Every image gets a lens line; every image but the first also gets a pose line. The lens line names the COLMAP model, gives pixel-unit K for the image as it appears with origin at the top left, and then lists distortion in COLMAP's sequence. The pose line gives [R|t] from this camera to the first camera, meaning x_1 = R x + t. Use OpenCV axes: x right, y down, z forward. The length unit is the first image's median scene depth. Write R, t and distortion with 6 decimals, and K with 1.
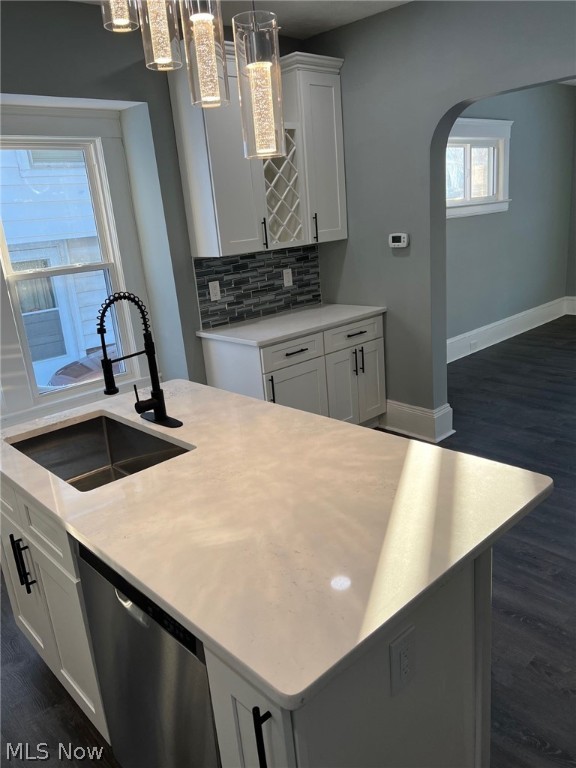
lens RADIAL K [[578.0, 0, 286.4], [0, 578.0, 382.8], [0, 0, 1]] dist [0.032987, -0.023675]
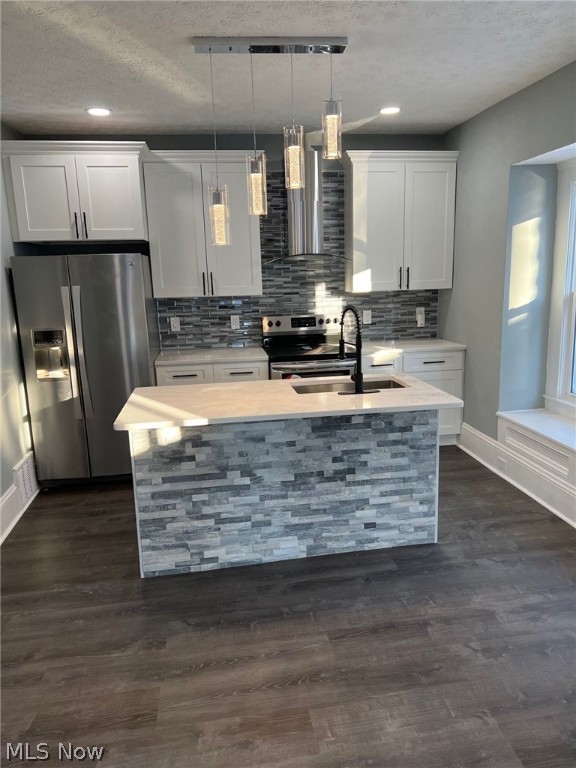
lens RADIAL K [[578.0, 0, 288.2], [0, 578.0, 386.2], [0, 0, 1]] dist [0.032987, -0.023675]
pose [[-0.566996, 0.260612, -0.781407, 0.904256], [-0.149159, 0.900465, 0.408551, -0.449216], [0.810103, 0.348201, -0.471688, 1.329122]]
